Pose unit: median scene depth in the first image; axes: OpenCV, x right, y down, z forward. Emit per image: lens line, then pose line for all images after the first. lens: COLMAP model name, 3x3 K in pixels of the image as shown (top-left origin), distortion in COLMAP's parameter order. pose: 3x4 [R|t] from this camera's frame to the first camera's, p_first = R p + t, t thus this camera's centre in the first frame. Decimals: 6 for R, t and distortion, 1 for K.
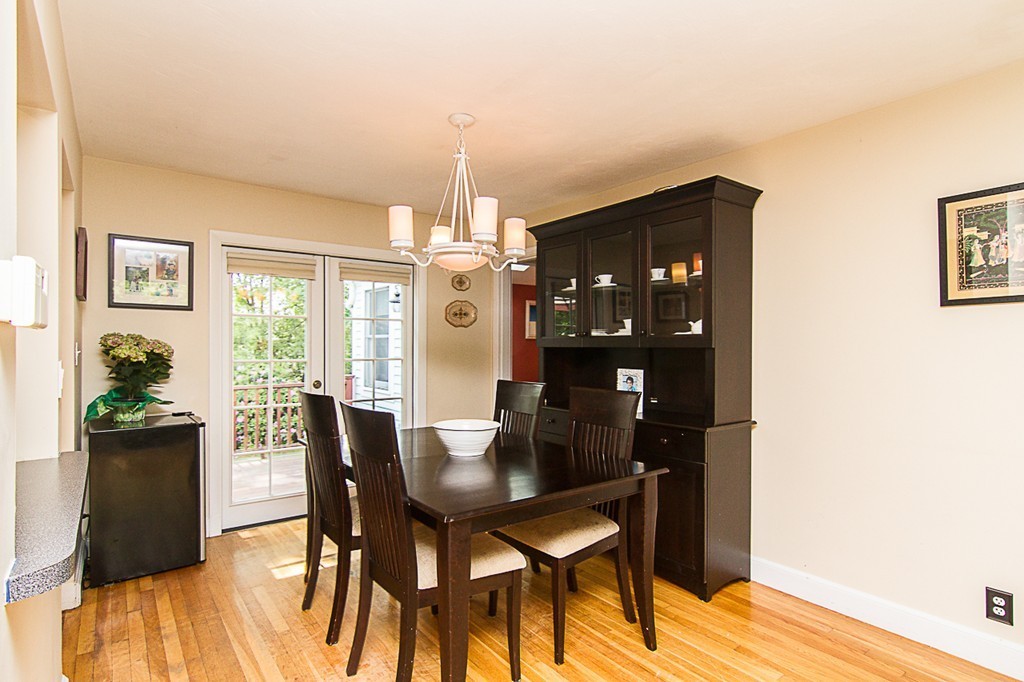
lens RADIAL K [[534.3, 0, 511.2], [0, 534.3, 347.9], [0, 0, 1]] dist [0.002068, 0.000531]
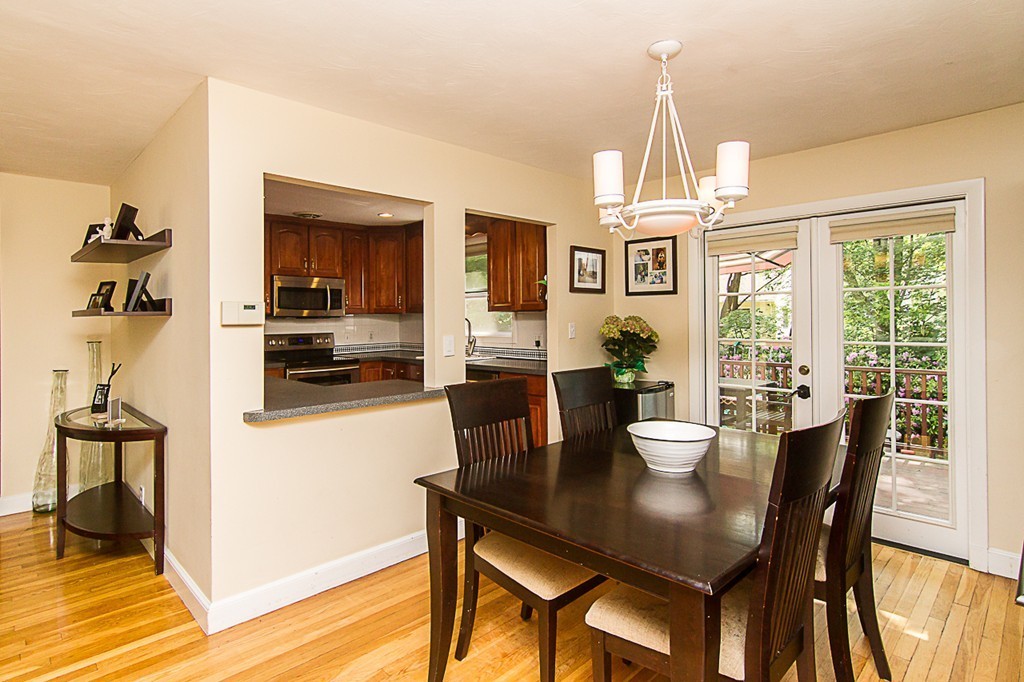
lens RADIAL K [[533.2, 0, 508.4], [0, 533.2, 308.6], [0, 0, 1]] dist [-0.000207, -0.000110]
pose [[0.128692, -0.023593, -0.991404, 0.557734], [0.003486, 0.999722, -0.023338, -0.014937], [0.991678, -0.000452, 0.128739, 0.557925]]
